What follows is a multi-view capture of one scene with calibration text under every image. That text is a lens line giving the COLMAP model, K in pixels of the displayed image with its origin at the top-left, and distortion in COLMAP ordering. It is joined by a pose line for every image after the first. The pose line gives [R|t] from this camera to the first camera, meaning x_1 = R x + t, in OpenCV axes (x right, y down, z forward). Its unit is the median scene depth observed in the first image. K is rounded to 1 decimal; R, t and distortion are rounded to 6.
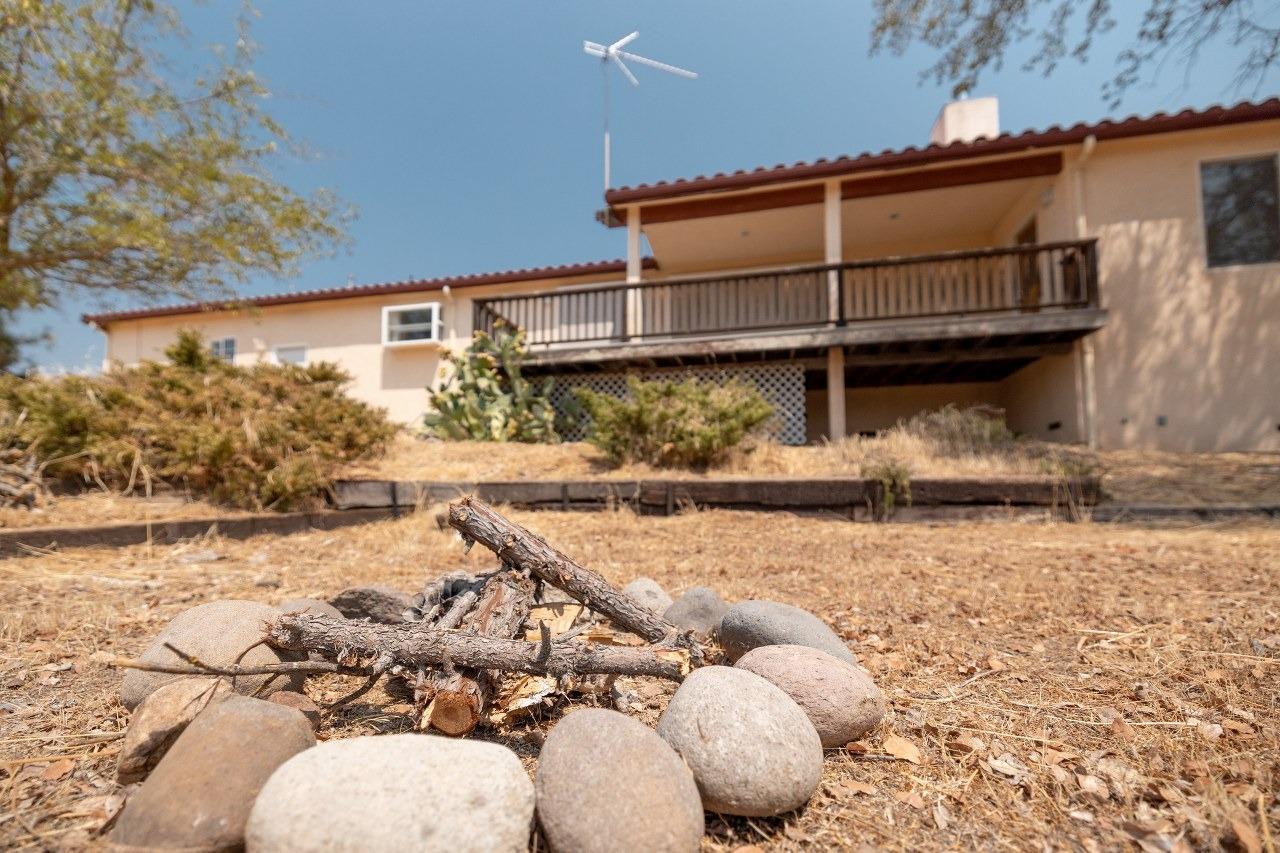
lens RADIAL K [[559.8, 0, 629.1], [0, 559.8, 471.4], [0, 0, 1]] dist [0.000225, -0.000886]
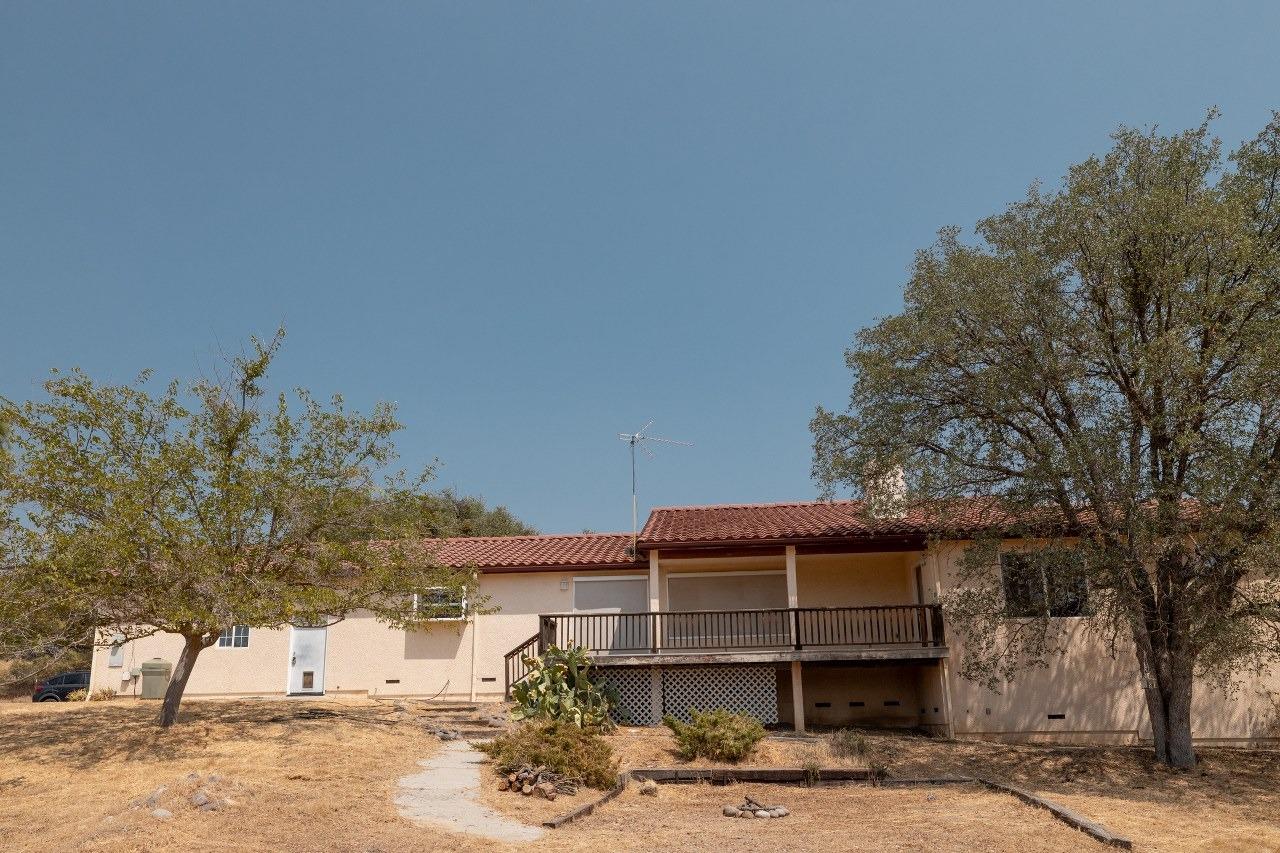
lens RADIAL K [[912.7, 0, 620.2], [0, 912.7, 515.1], [0, 0, 1]] dist [-0.001541, 0.002453]
pose [[0.990144, 0.017137, 0.138998, -0.508829], [0.006216, 0.986129, -0.165862, -0.226073], [-0.139912, 0.165091, 0.976304, -1.589654]]
